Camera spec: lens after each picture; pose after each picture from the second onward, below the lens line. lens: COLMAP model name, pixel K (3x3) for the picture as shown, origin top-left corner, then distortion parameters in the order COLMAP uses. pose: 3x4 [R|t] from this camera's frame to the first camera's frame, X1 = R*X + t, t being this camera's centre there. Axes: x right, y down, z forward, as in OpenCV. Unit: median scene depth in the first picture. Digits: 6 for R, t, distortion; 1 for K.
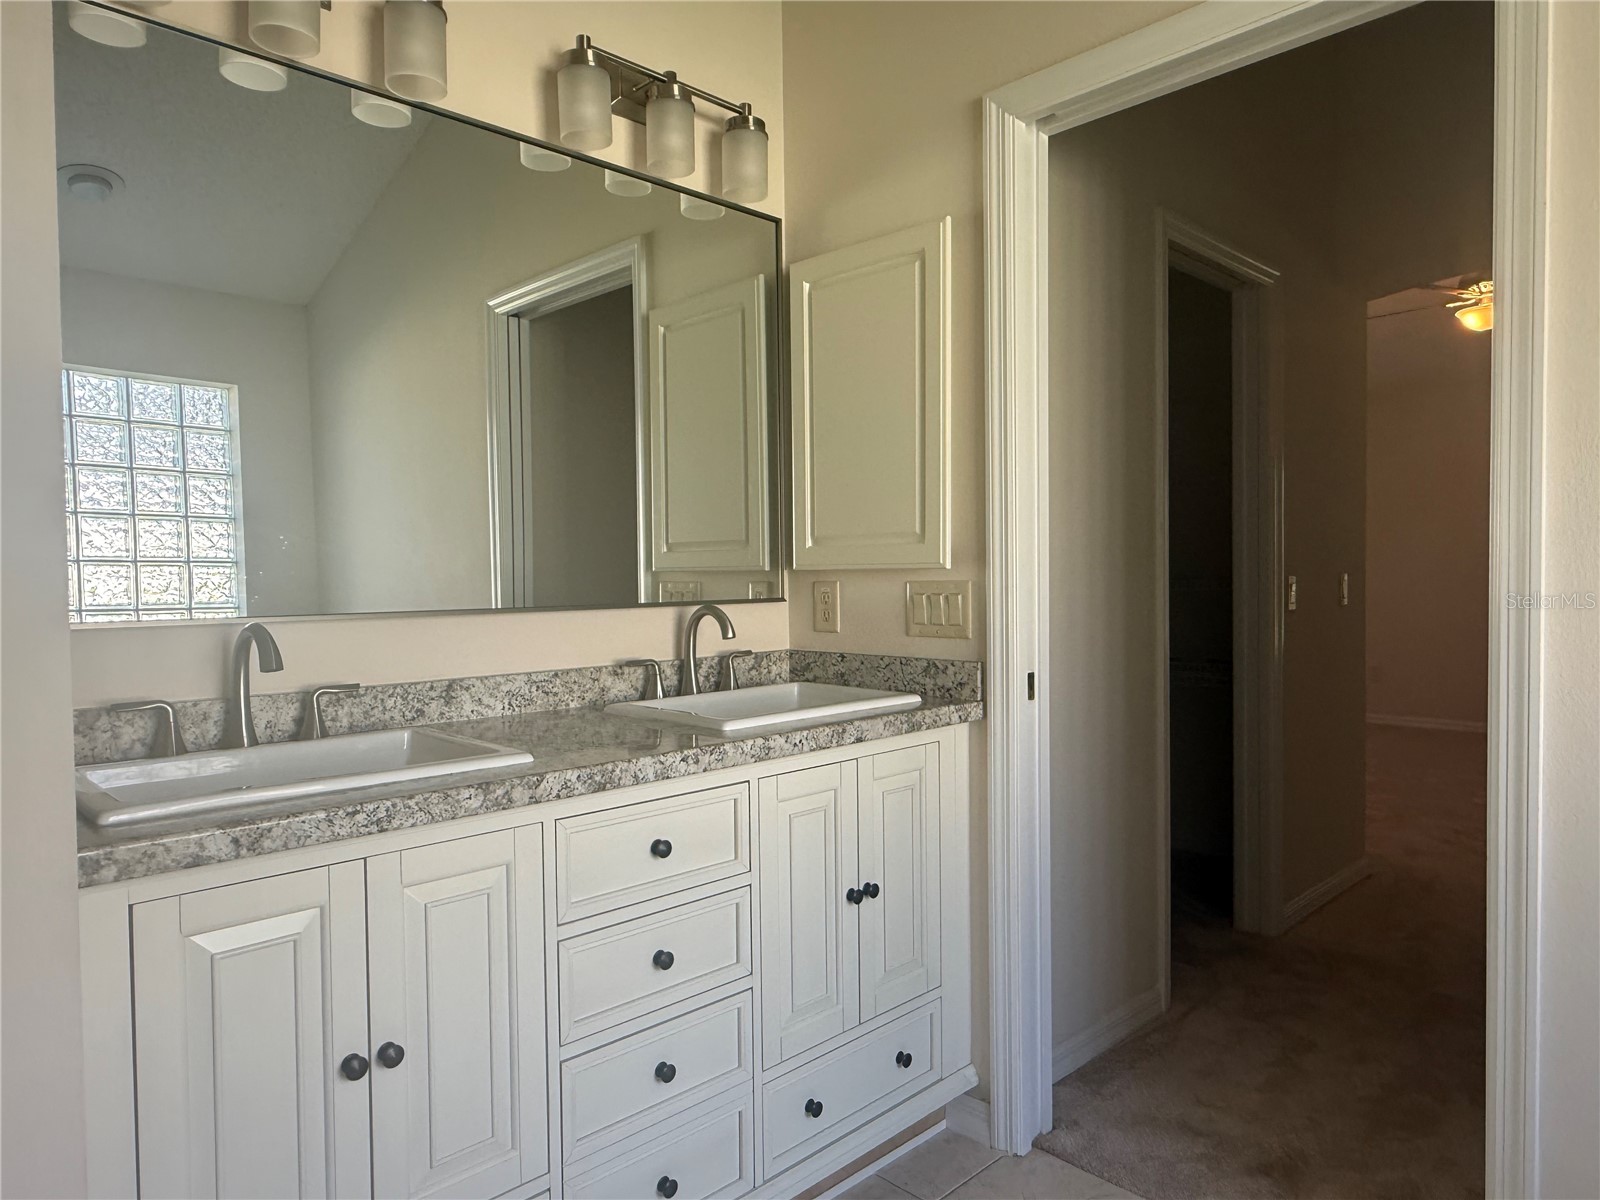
lens RADIAL K [[1029.1, 0, 800.0], [0, 1029.1, 600.0], [0, 0, 1]] dist [0.003308, 0.002363]
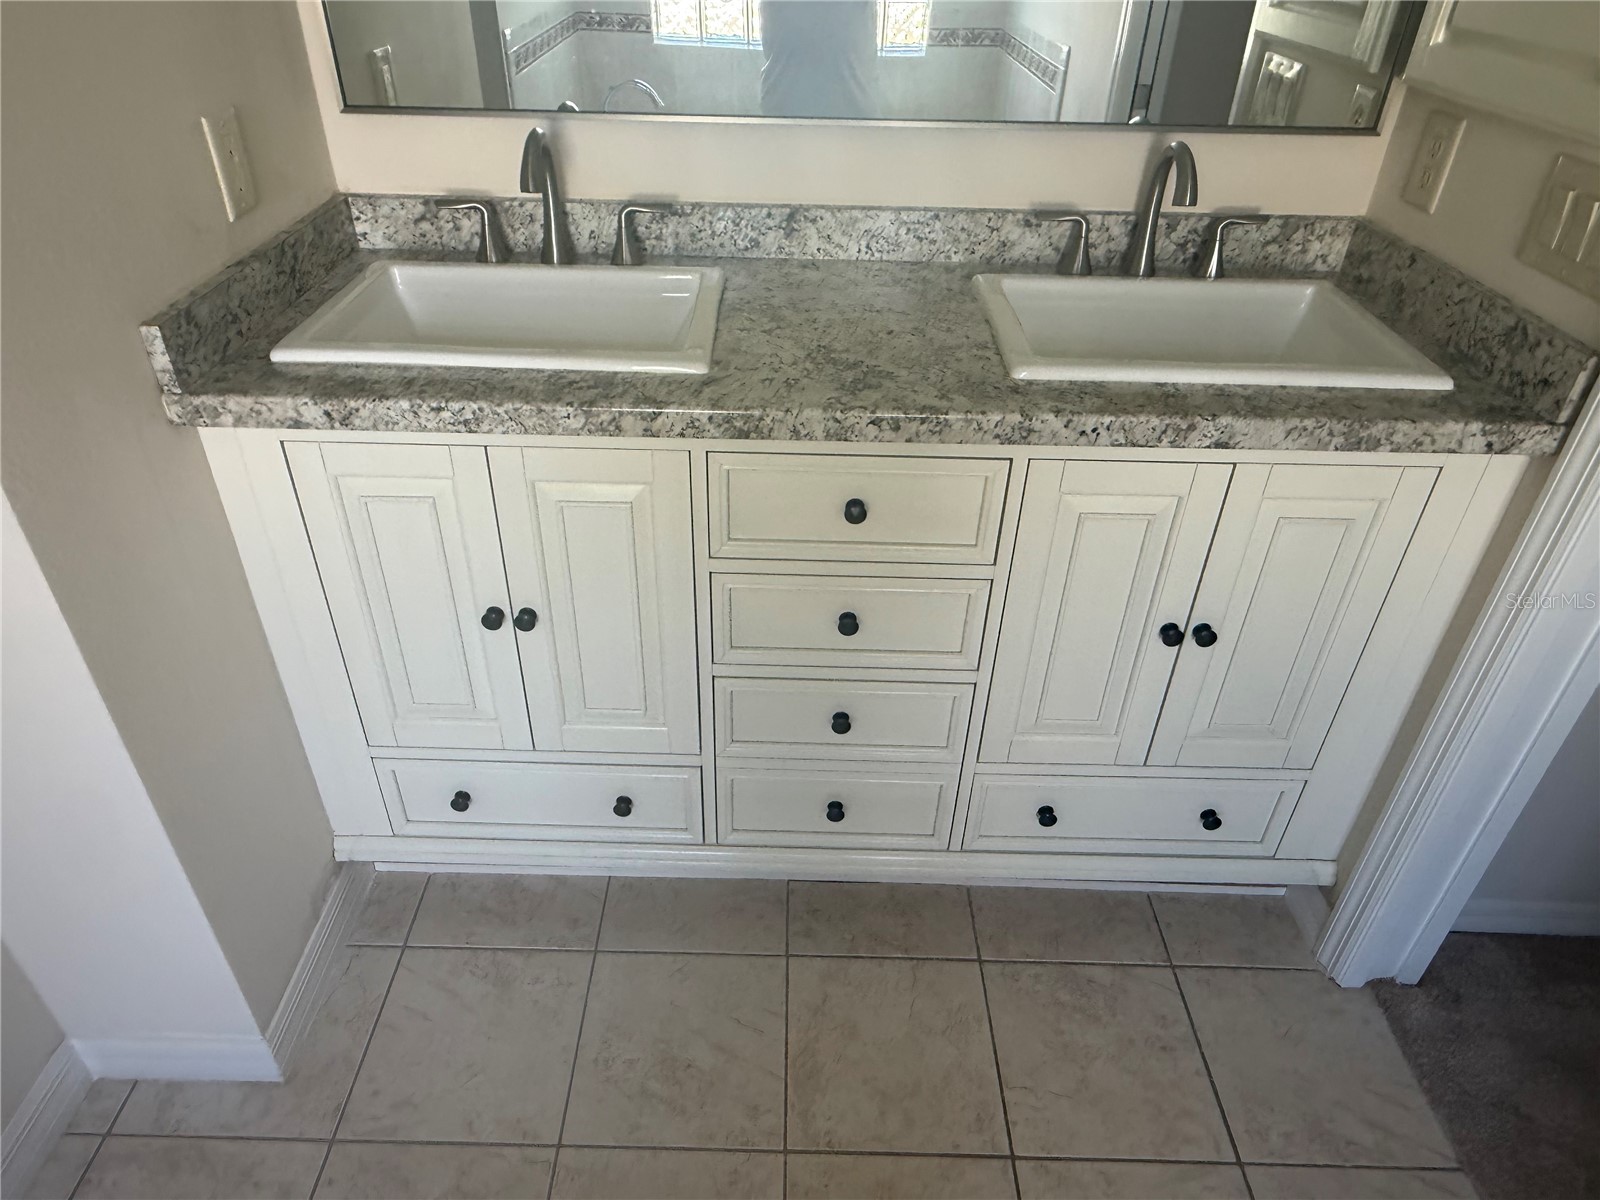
lens RADIAL K [[1029.1, 0, 800.0], [0, 1029.1, 600.0], [0, 0, 1]] dist [0.003308, 0.002363]
pose [[0.695382, 0.431971, -0.574322, 0.283049], [-0.042091, 0.822288, 0.567513, -0.135762], [0.717407, -0.370464, 0.589986, 0.401374]]
